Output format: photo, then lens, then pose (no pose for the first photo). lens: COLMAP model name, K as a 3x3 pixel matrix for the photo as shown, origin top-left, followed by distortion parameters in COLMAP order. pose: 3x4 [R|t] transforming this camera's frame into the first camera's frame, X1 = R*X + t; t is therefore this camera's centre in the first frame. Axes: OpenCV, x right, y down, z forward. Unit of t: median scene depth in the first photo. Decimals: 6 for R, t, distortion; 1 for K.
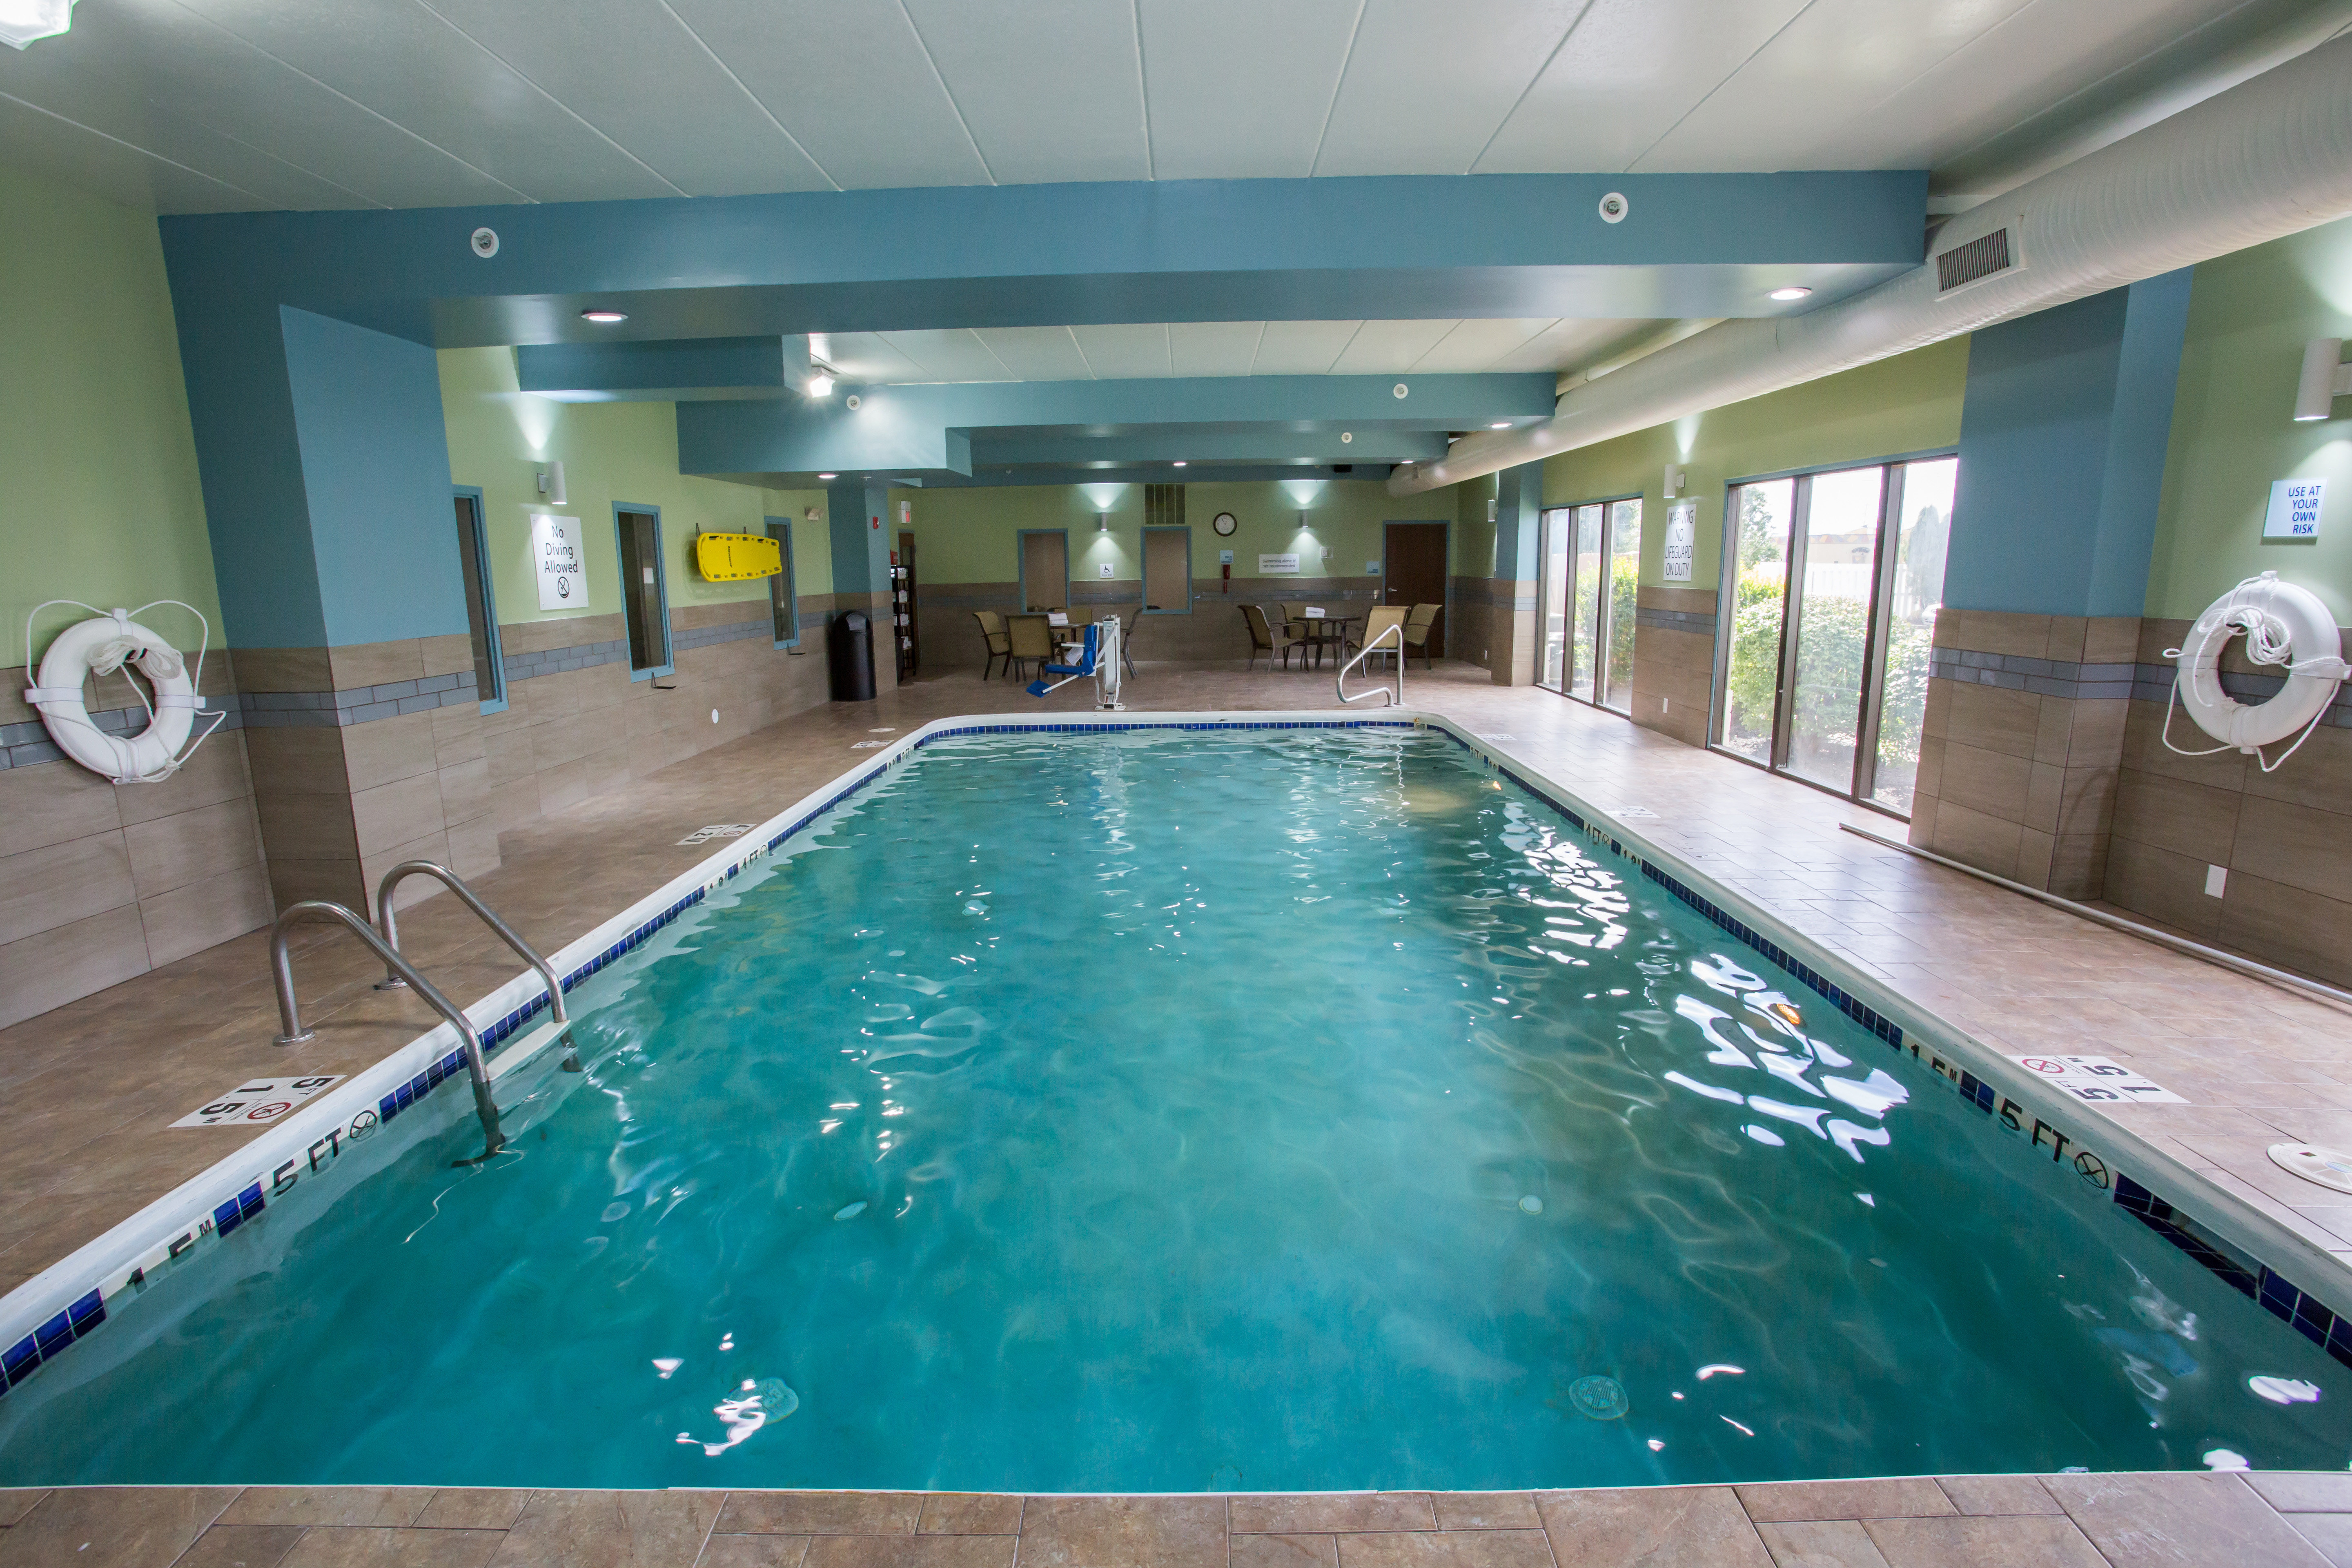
lens RADIAL K [[1142.4, 0, 1176.0], [0, 1142.4, 784.0], [0, 0, 1]] dist [-0.000943, 0.000331]
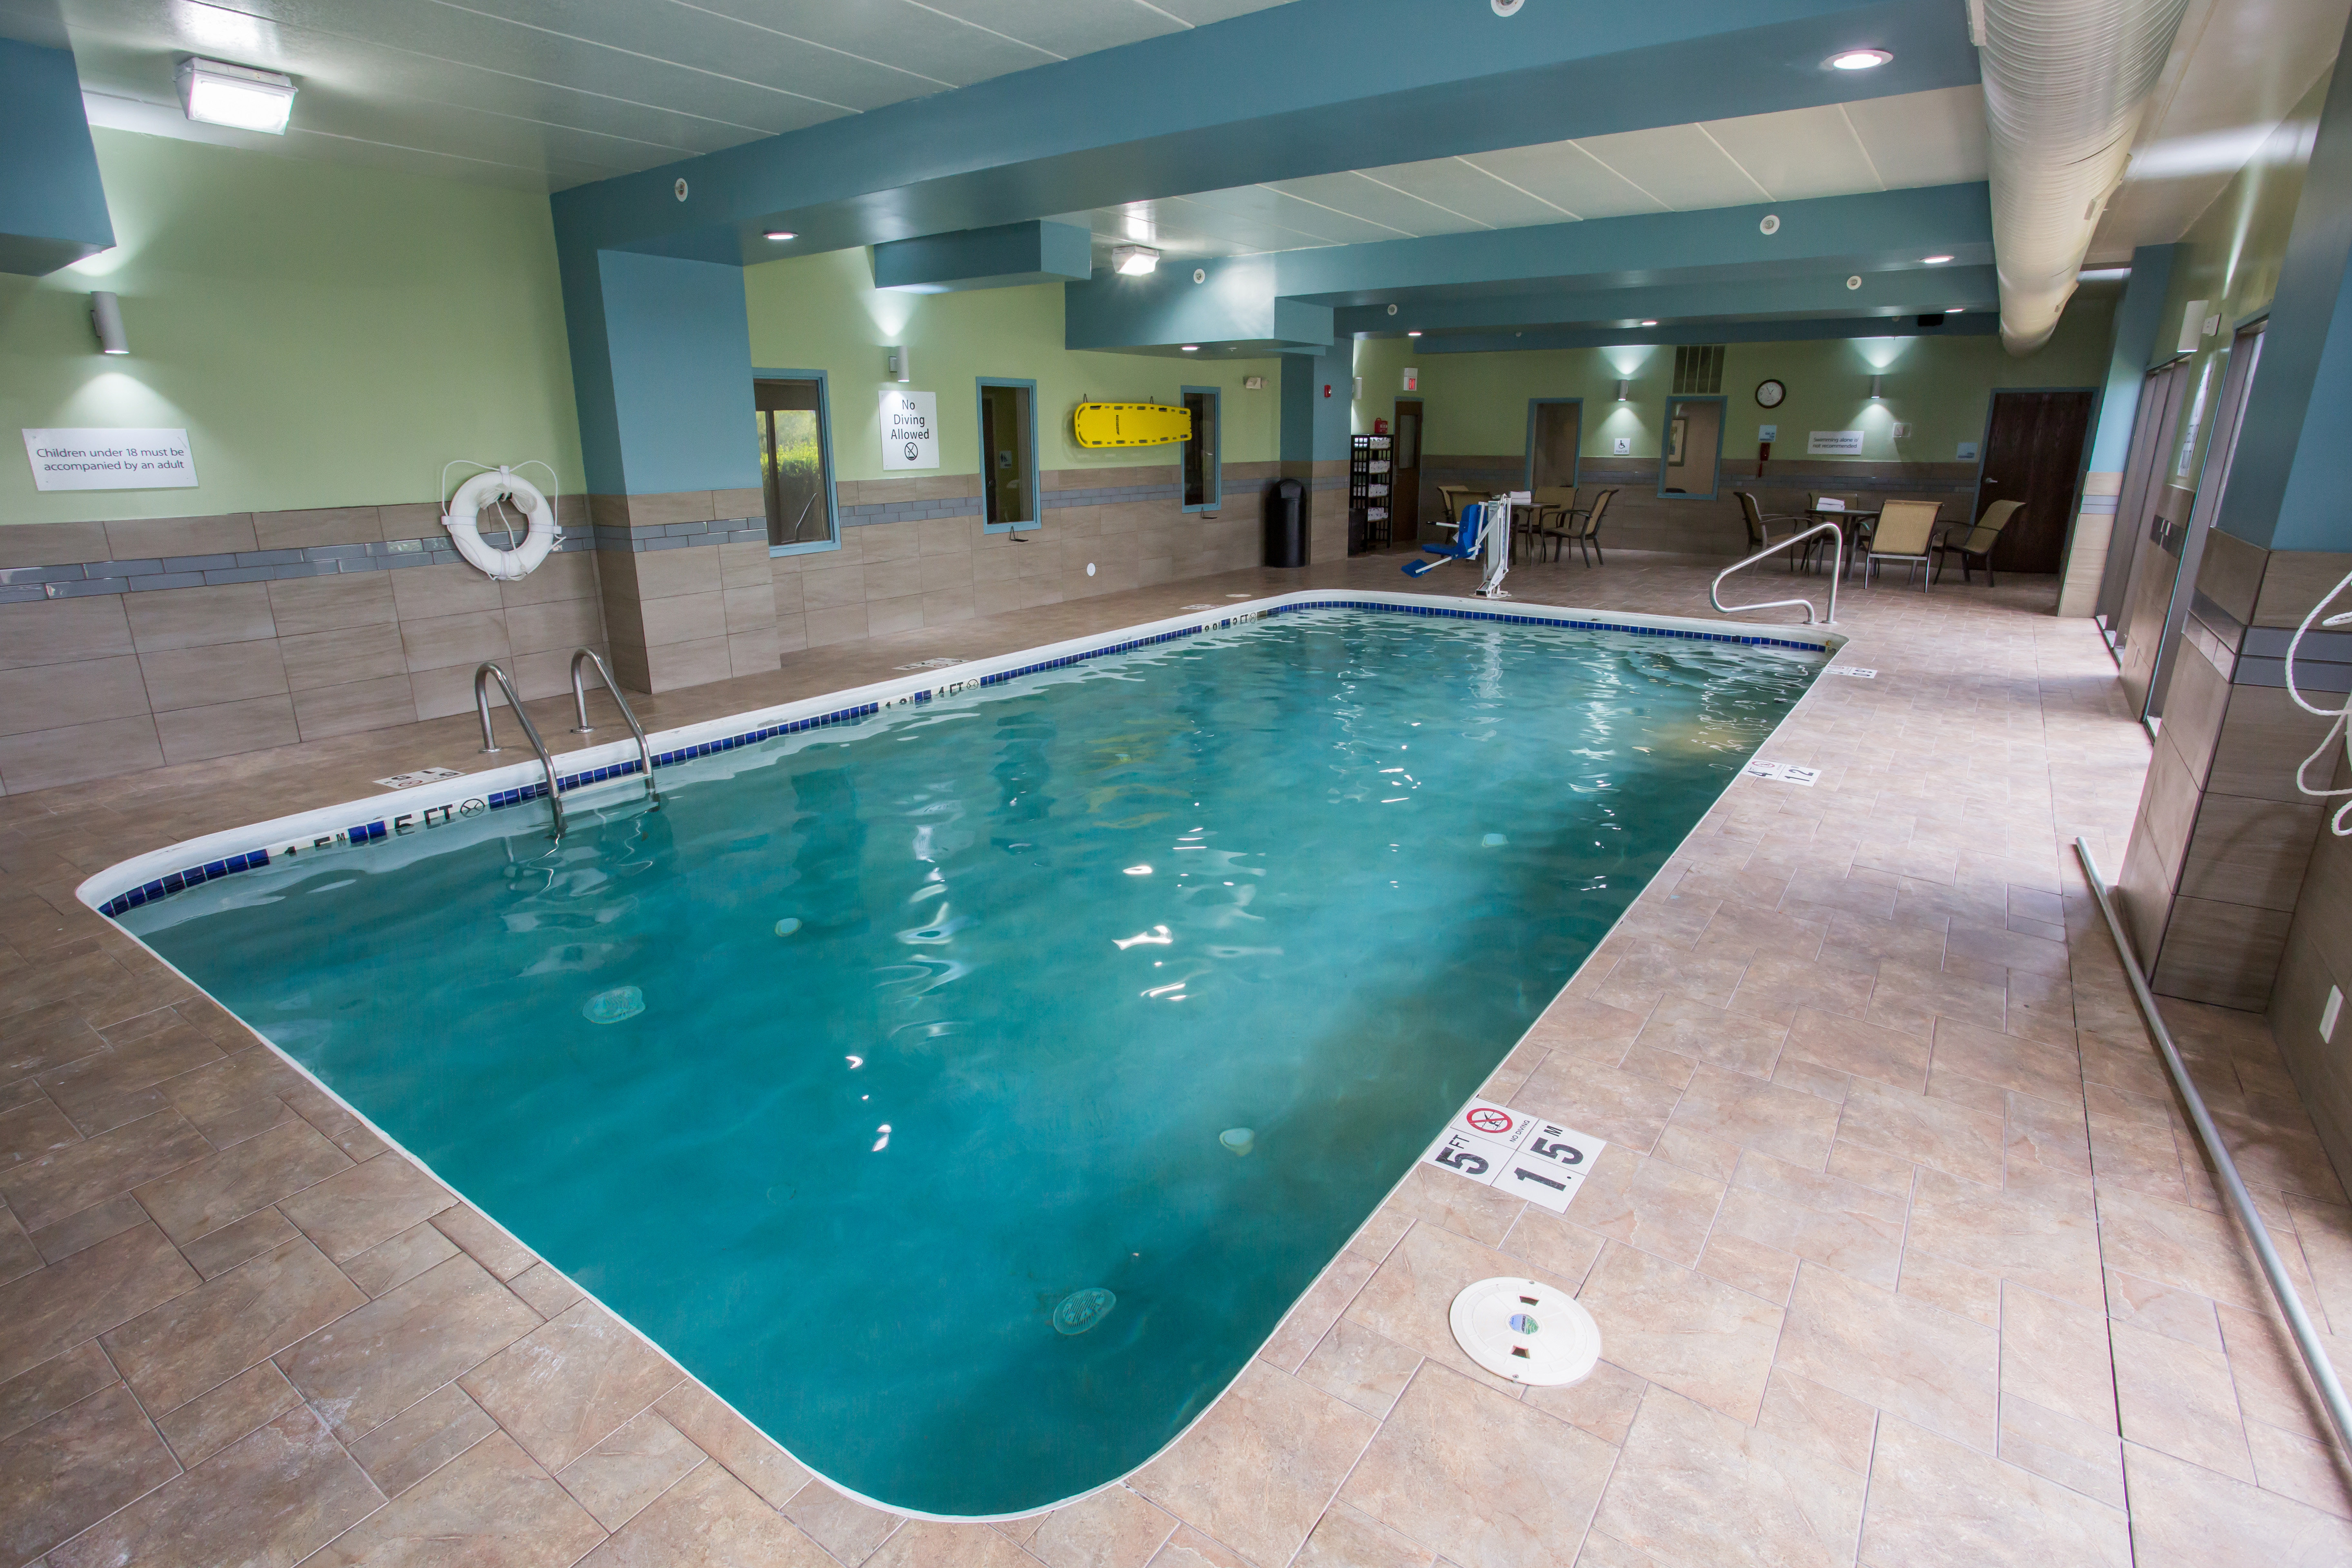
lens RADIAL K [[1162.9, 0, 1167.6], [0, 1162.9, 807.6], [0, 0, 1]] dist [-0.094526, 0.074336]
pose [[0.828541, 0.182111, -0.529485, 0.393638], [-0.114326, 0.980731, 0.158415, -0.024664], [0.548132, -0.070719, 0.833397, 0.102349]]
